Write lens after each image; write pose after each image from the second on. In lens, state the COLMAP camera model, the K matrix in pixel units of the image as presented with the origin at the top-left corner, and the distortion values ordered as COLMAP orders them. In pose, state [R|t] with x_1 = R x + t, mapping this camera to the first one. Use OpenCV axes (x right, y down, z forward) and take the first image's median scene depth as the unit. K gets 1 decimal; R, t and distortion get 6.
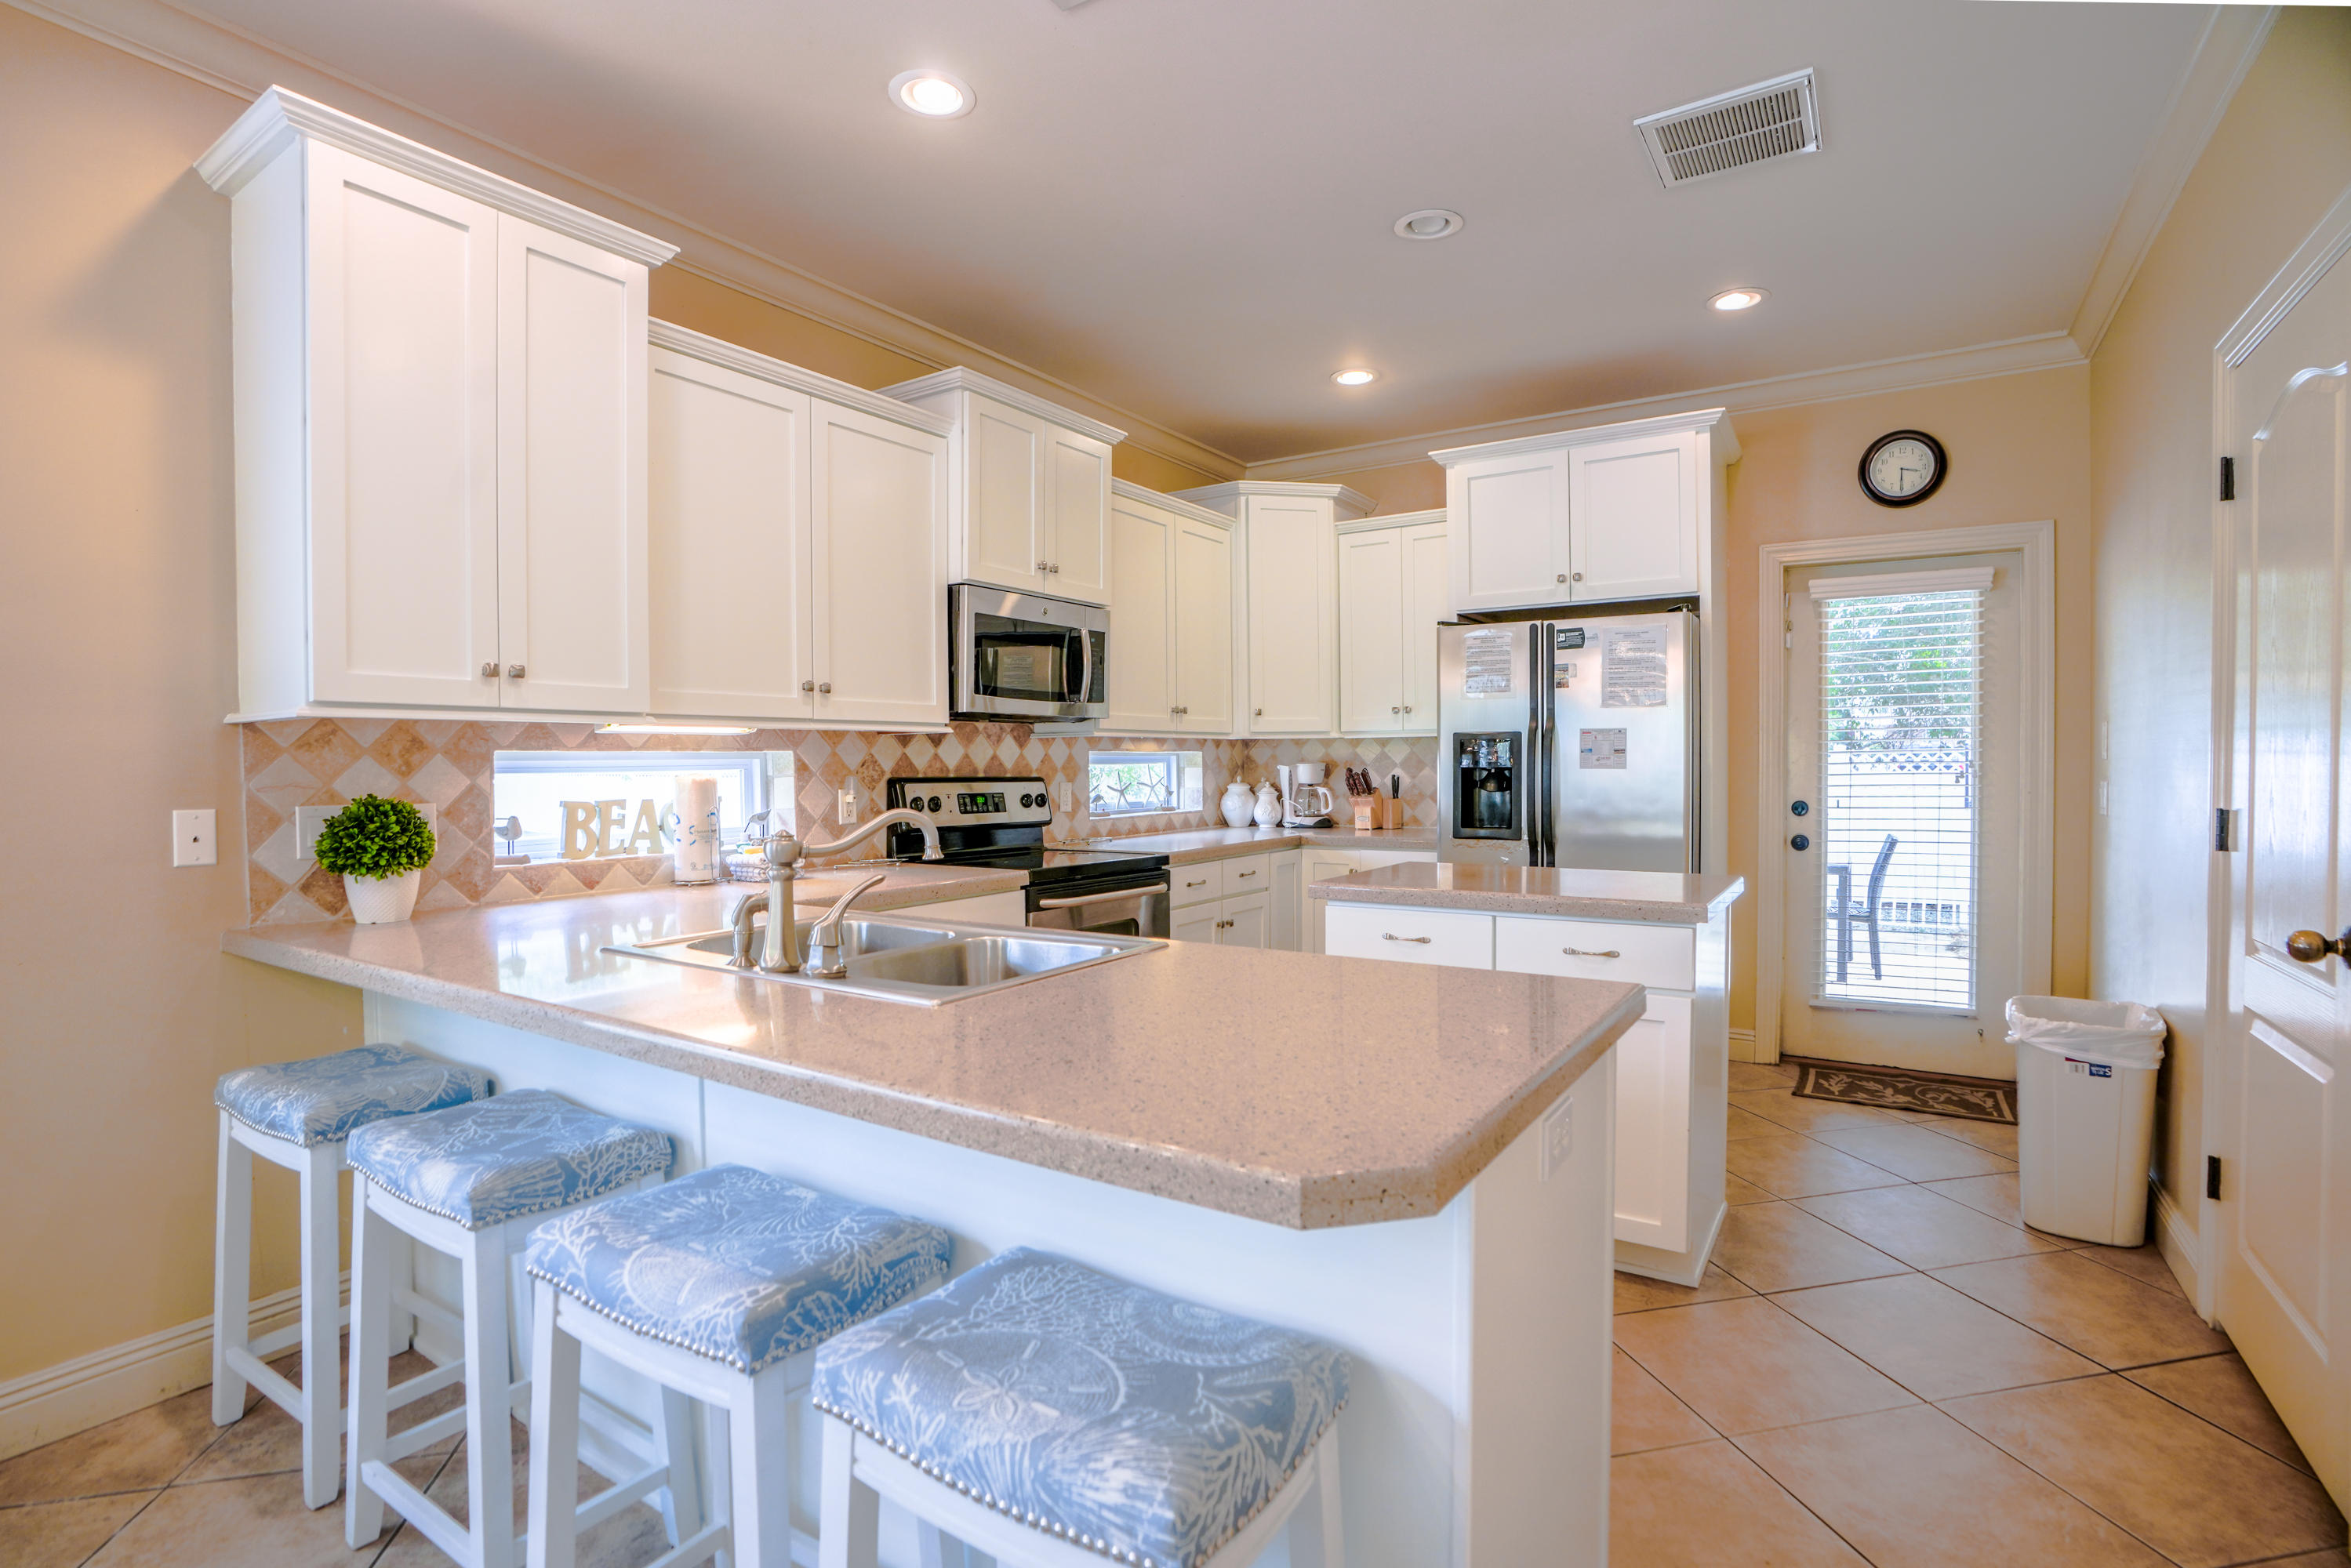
lens RADIAL K [[1098.7, 0, 1188.7], [0, 1098.7, 788.9], [0, 0, 1]] dist [-0.064503, 0.025734]
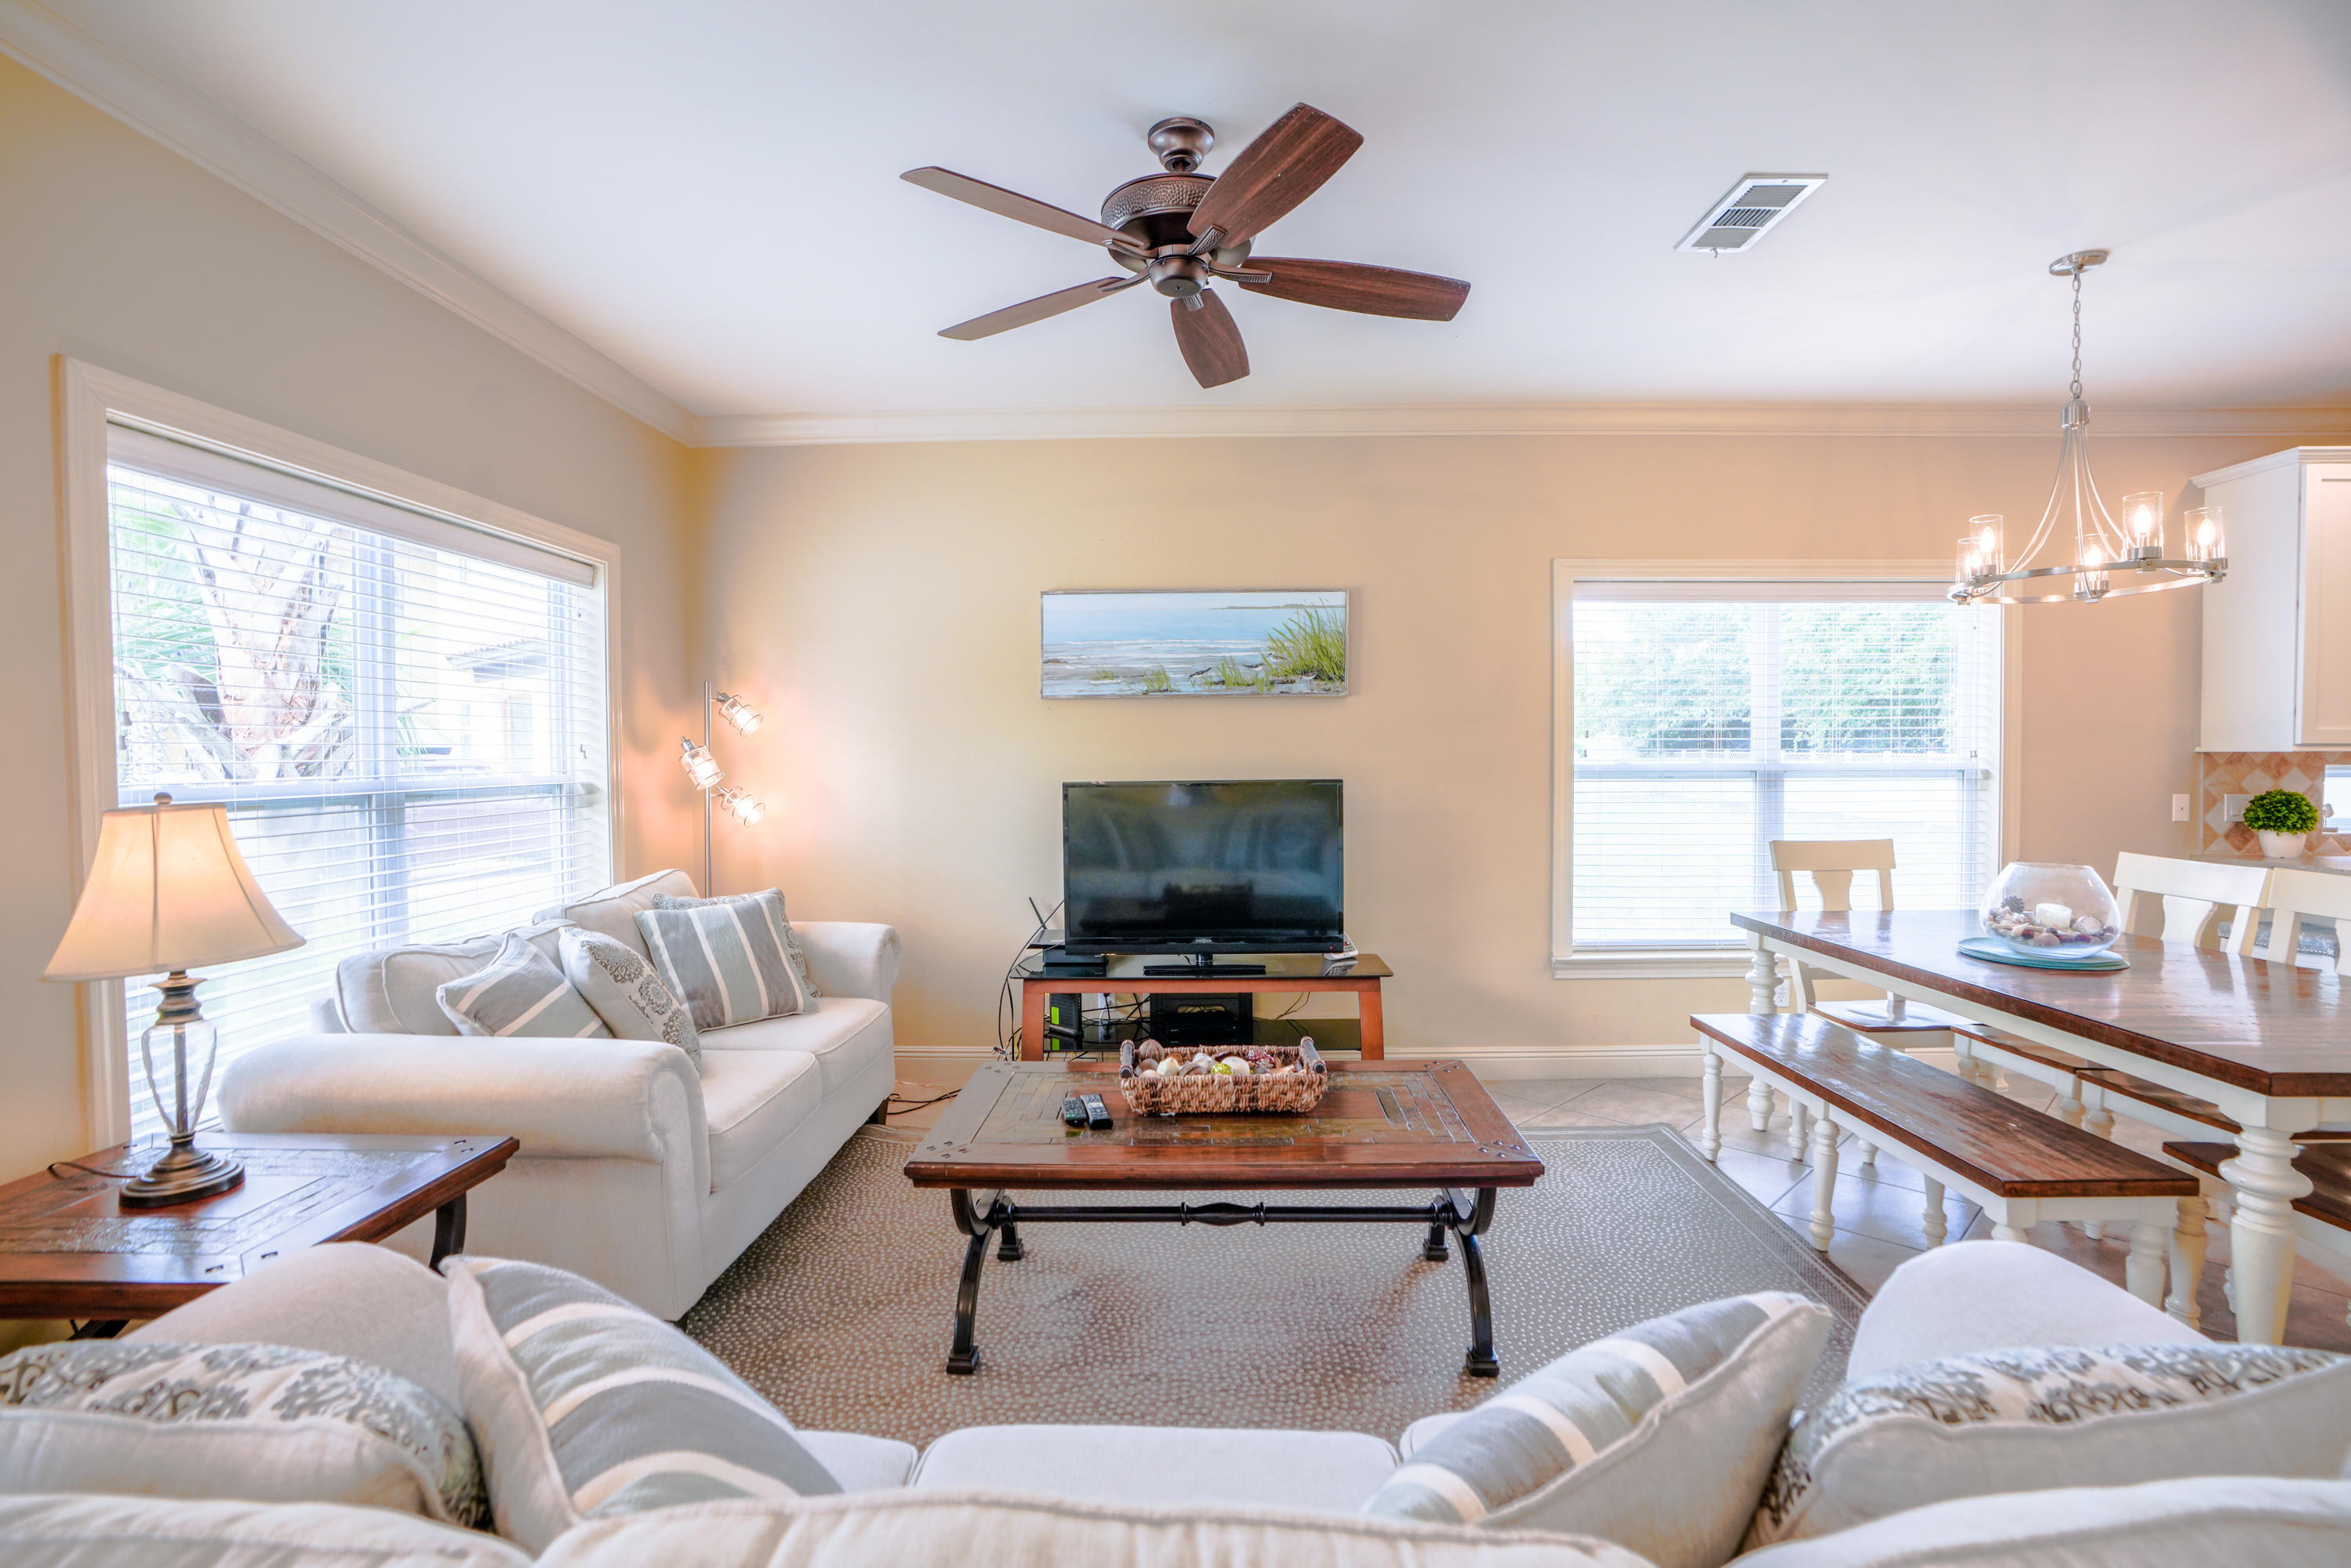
lens RADIAL K [[1098.7, 0, 1180.1], [0, 1098.7, 785.6], [0, 0, 1]] dist [-0.064503, 0.025734]
pose [[0.523745, 0.031125, -0.851307, -0.113480], [-0.019665, 0.999508, 0.024444, -0.005101], [0.851648, 0.003938, 0.524099, -0.934801]]
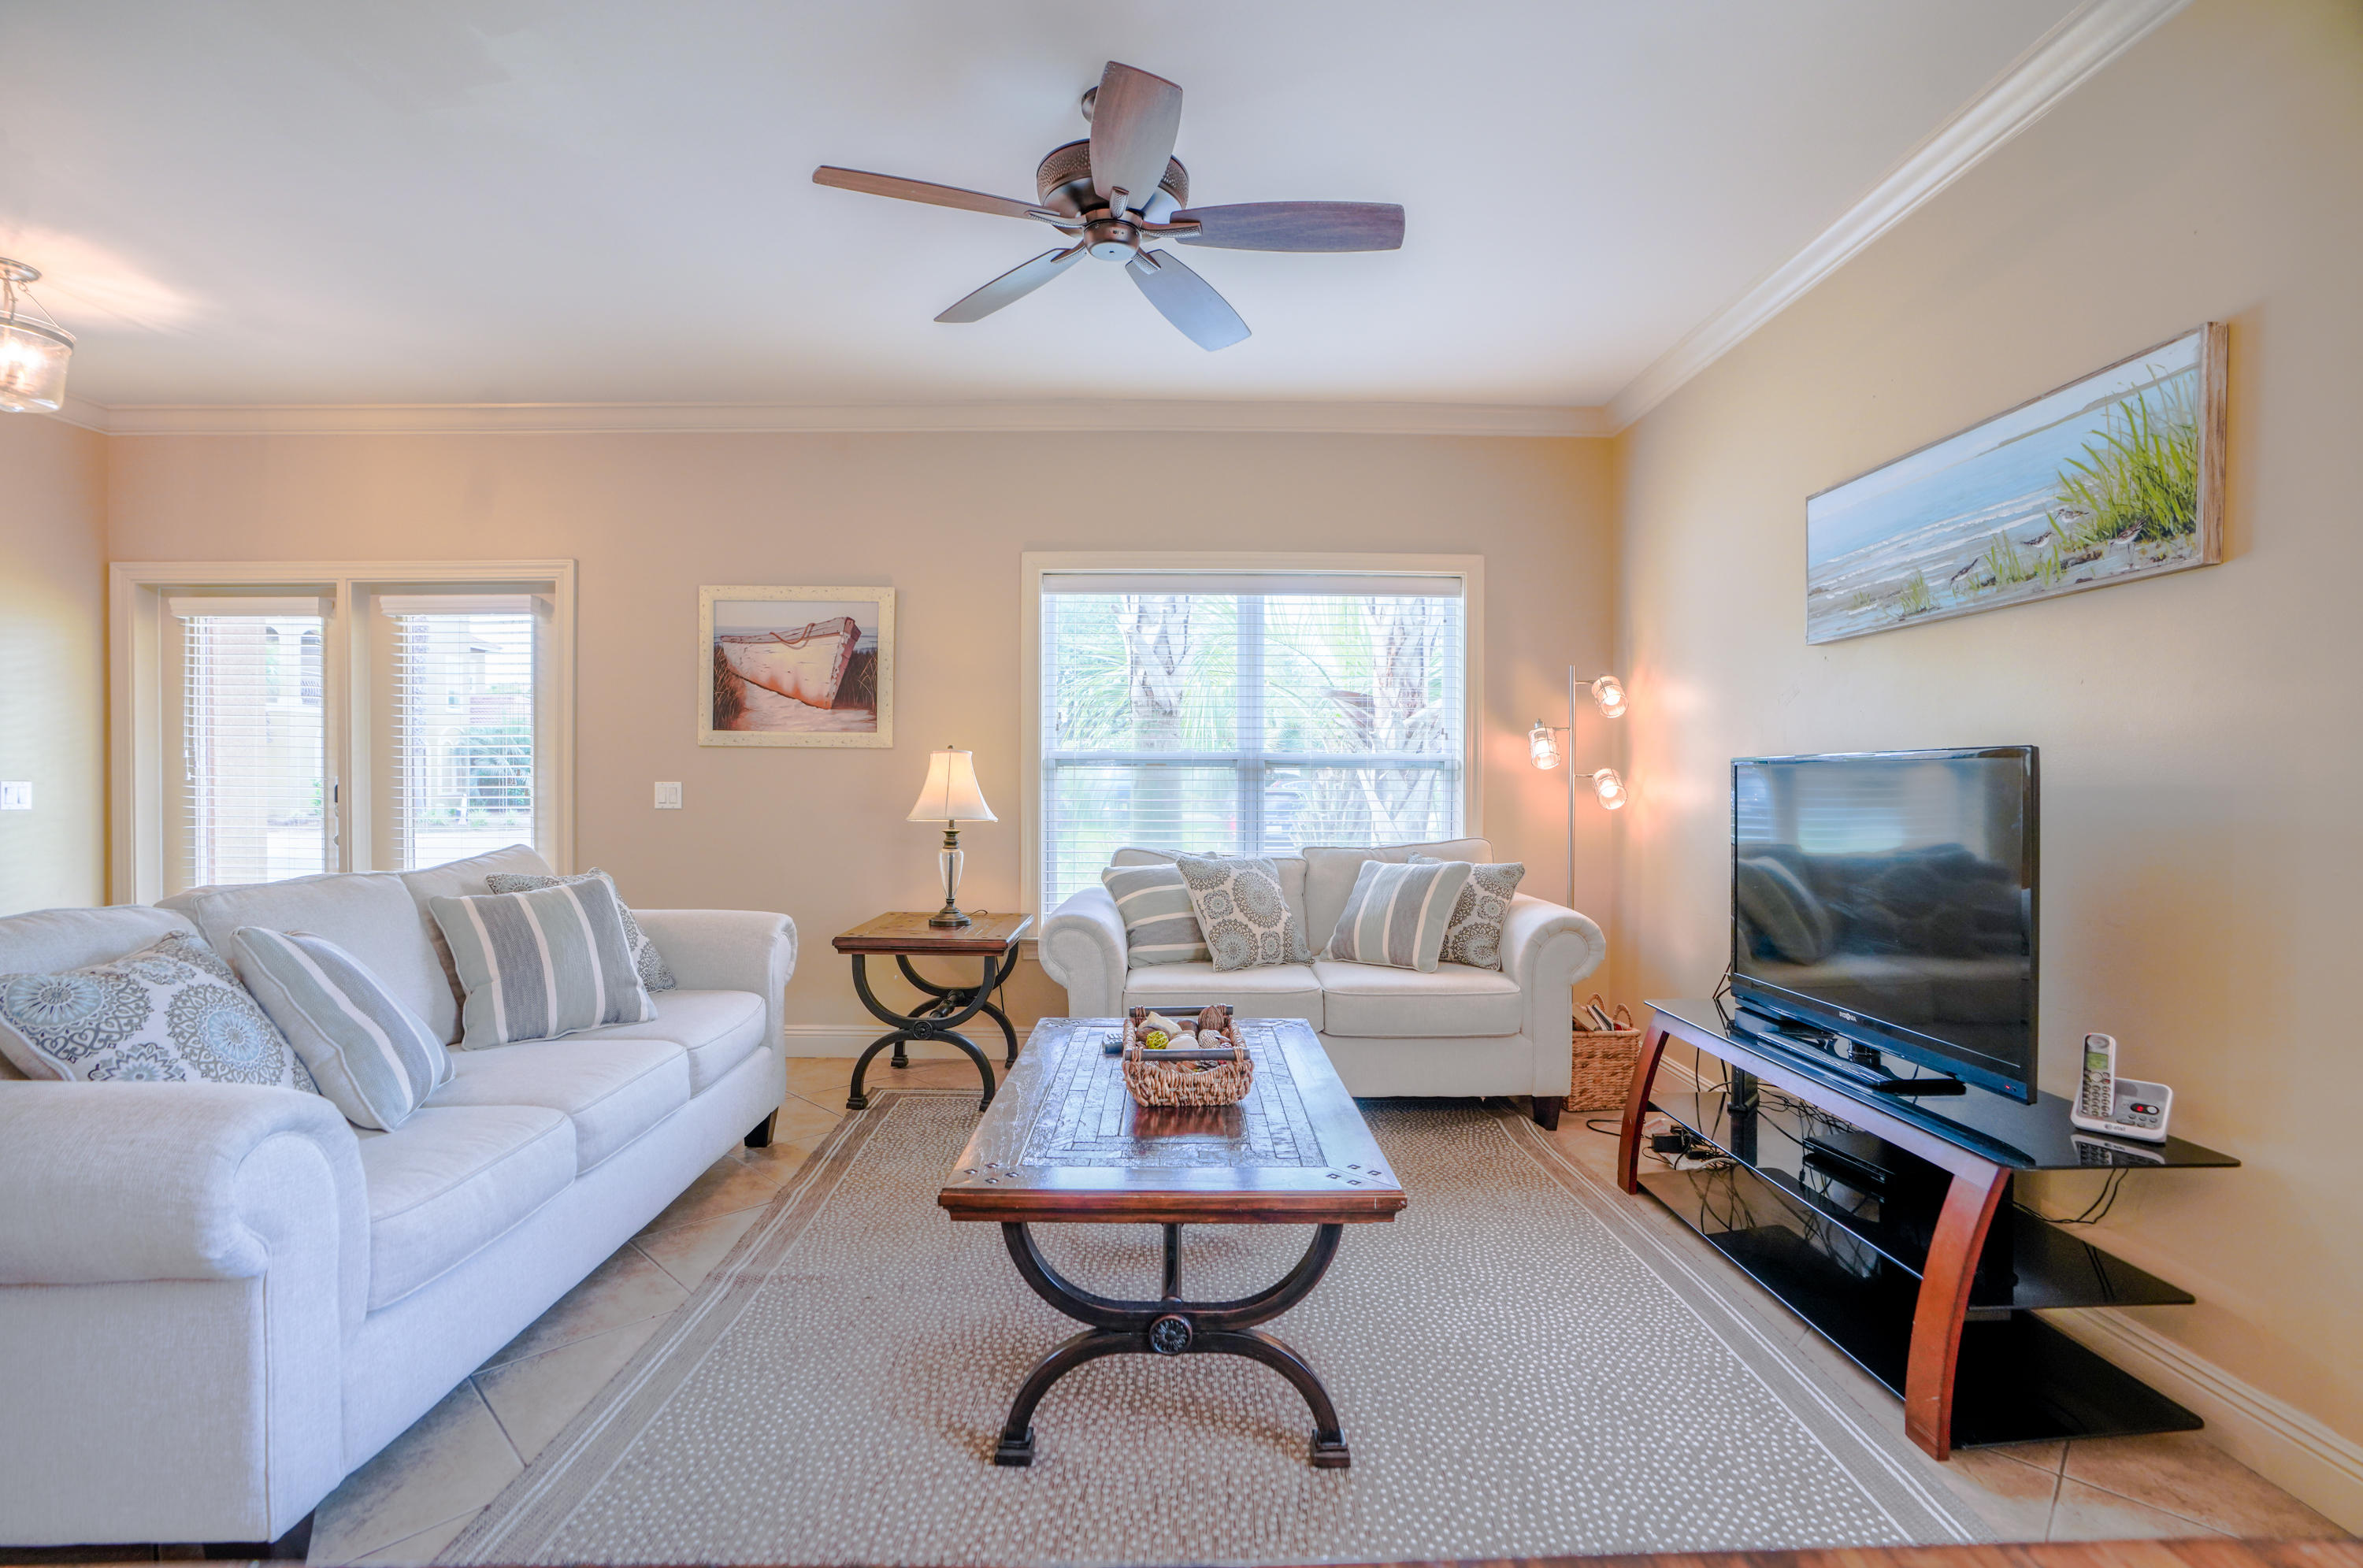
lens RADIAL K [[1104.4, 0, 1169.6], [0, 1104.4, 784.3], [0, 0, 1]] dist [-0.064503, 0.025734]
pose [[-0.832835, 0.005031, -0.553499, -0.321783], [-0.014811, 0.999398, 0.031371, 0.020075], [0.553323, 0.034325, -0.832259, -0.046809]]
